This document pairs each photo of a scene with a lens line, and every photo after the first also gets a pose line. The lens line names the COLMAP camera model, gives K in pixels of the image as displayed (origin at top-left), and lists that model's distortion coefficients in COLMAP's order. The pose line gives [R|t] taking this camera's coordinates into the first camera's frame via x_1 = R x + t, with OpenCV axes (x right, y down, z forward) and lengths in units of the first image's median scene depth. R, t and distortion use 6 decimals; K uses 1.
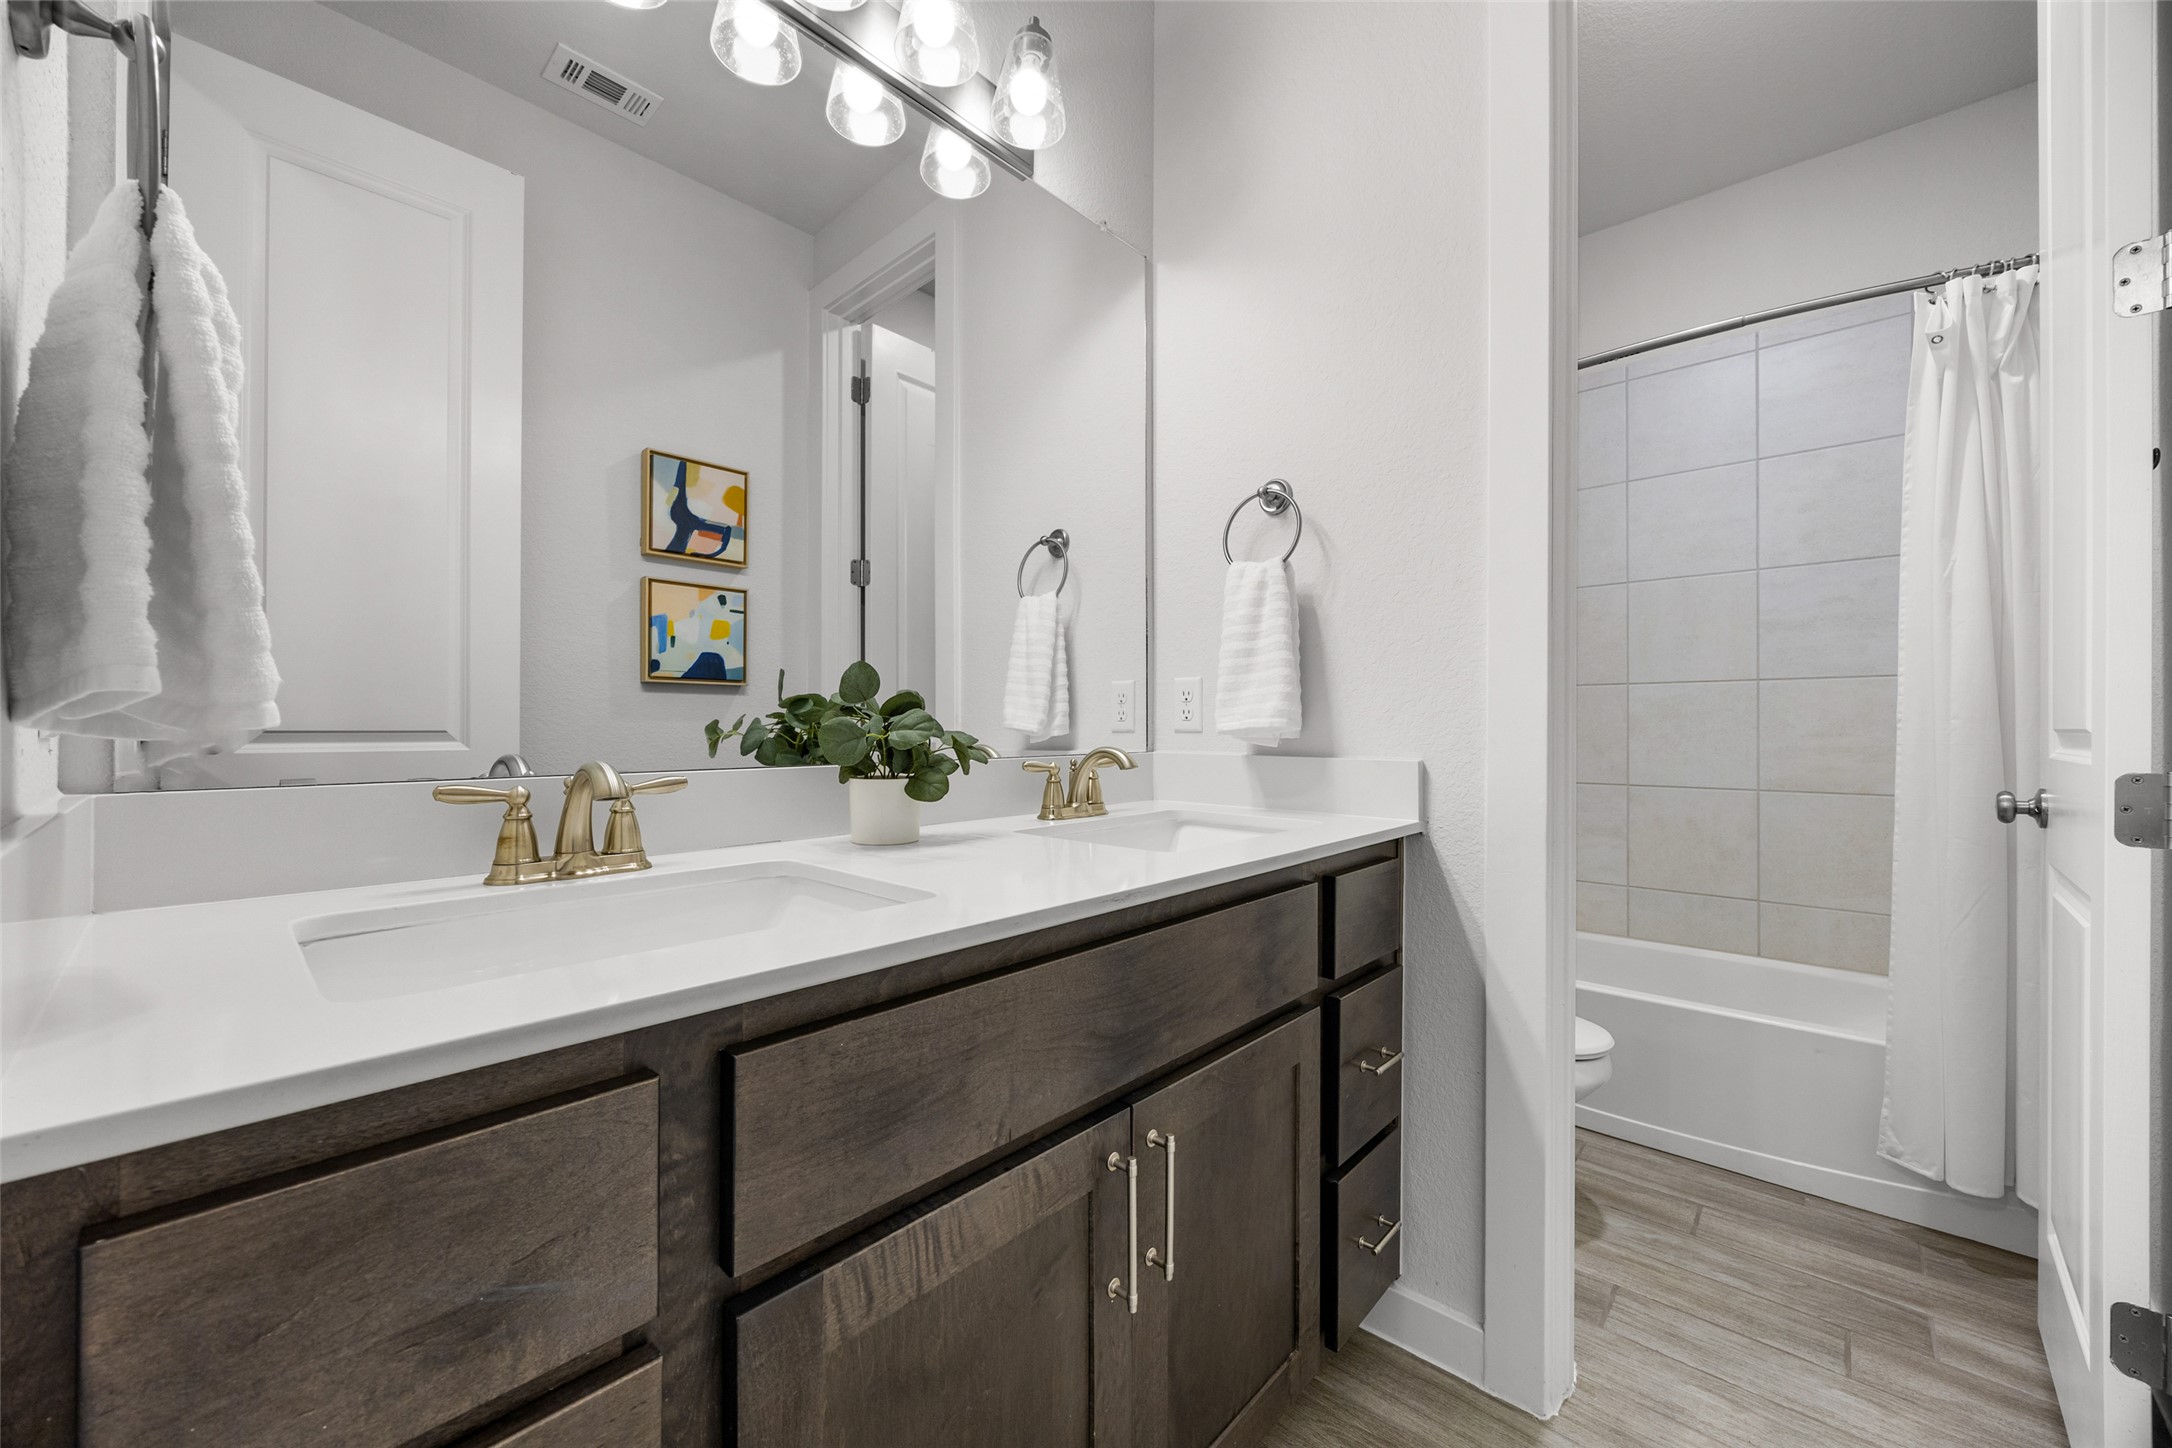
lens RADIAL K [[823.0, 0, 1092.1], [0, 823.0, 730.1], [0, 0, 1]] dist [-0.000395, 0.000171]
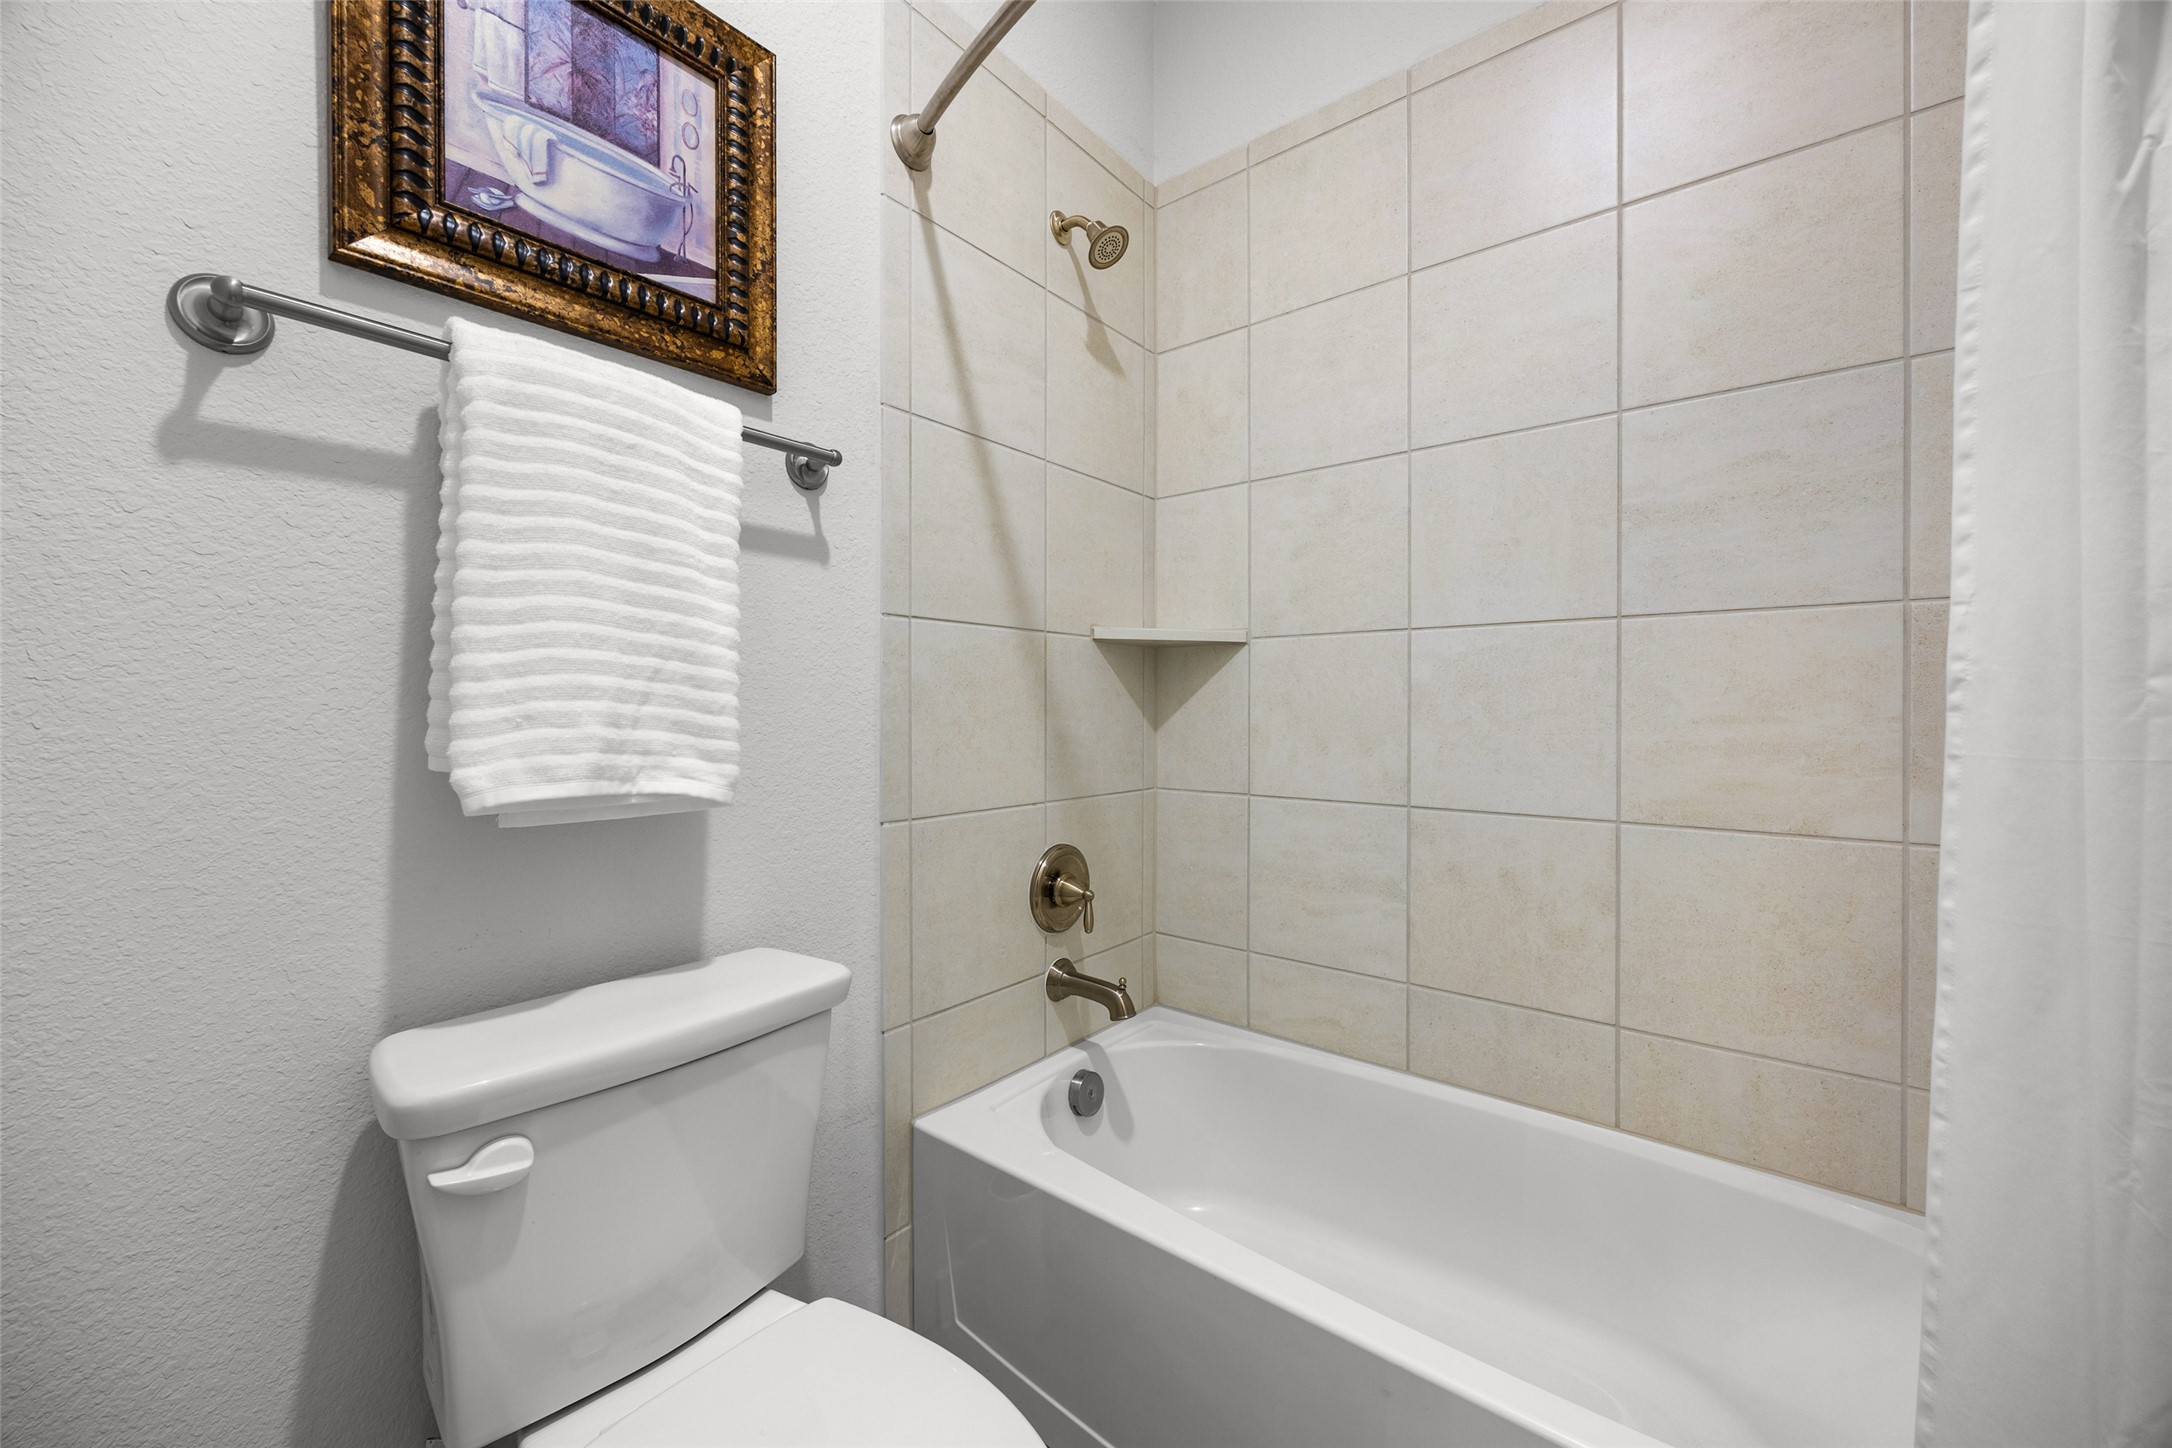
lens RADIAL K [[823.0, 0, 1092.9], [0, 823.0, 719.4], [0, 0, 1]] dist [-0.000395, 0.000171]
pose [[0.998021, -0.003161, 0.062810, 0.395484], [0.002454, 0.999933, 0.011338, -0.001034], [-0.062841, -0.011162, 0.997961, 0.443103]]
